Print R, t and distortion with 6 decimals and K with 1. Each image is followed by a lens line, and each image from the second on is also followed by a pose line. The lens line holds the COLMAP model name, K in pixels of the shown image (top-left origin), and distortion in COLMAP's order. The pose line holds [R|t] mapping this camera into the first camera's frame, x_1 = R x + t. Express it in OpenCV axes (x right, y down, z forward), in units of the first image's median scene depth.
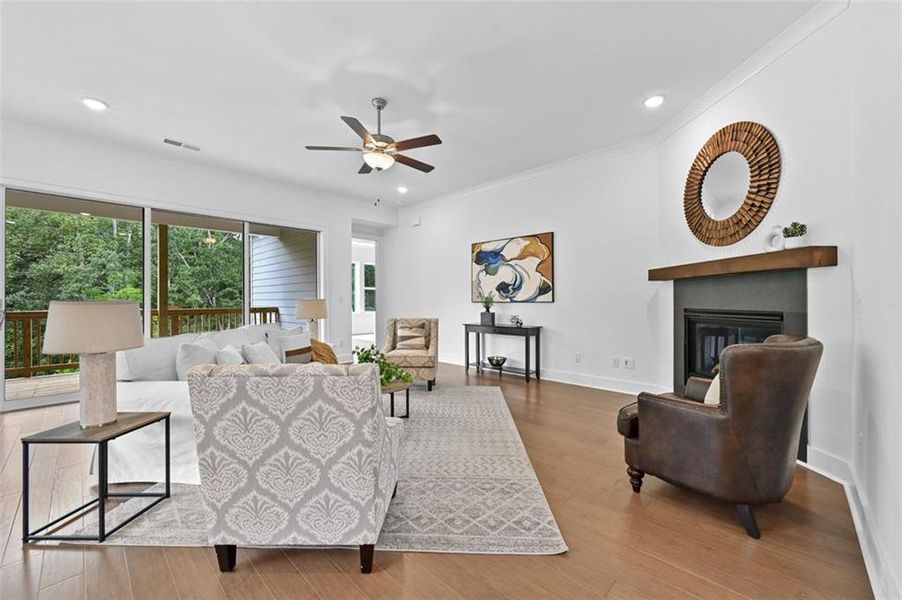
lens RADIAL K [[361.7, 0, 451.0], [0, 361.7, 300.0], [0, 0, 1]] dist [0.000150, 0.000114]
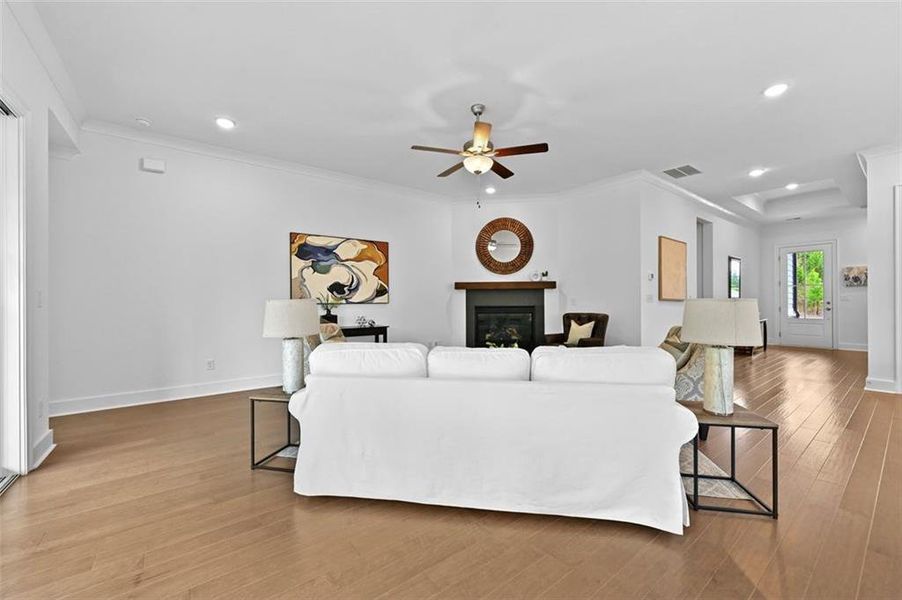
lens RADIAL K [[369.8, 0, 451.0], [0, 369.8, 300.0], [0, 0, 1]] dist [0.017301, -0.000184]
pose [[0.141356, 0.007309, 0.989932, -0.808911], [0.002844, 0.999966, -0.007789, 0.005052], [-0.989955, 0.003917, 0.141330, 0.597658]]
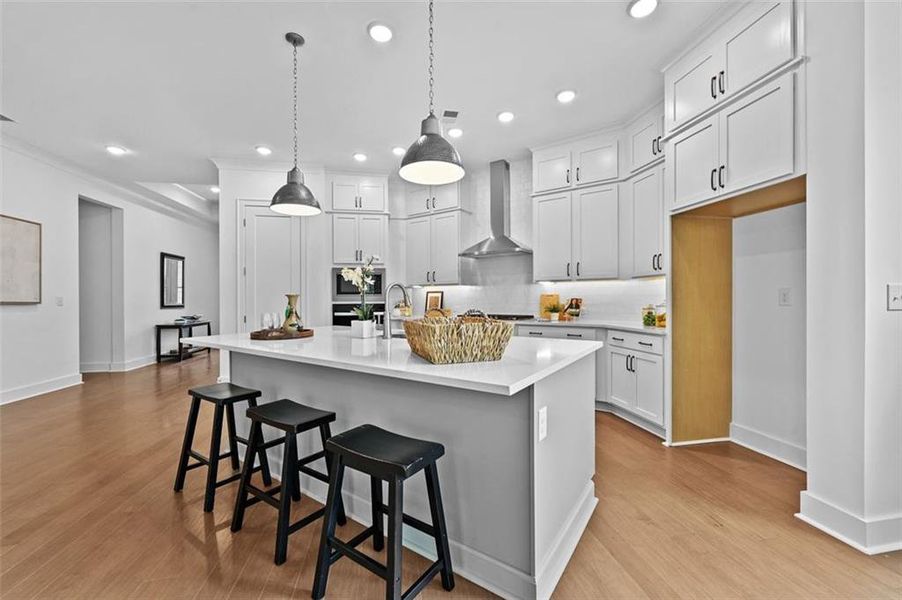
lens RADIAL K [[355.4, 0, 451.0], [0, 355.4, 300.0], [0, 0, 1]] dist [-0.000164, -0.000161]
pose [[-0.798655, 0.006934, 0.601749, -0.770513], [0.007549, 0.999970, -0.001503, -0.001131], [-0.601741, 0.003342, -0.798684, 0.101784]]
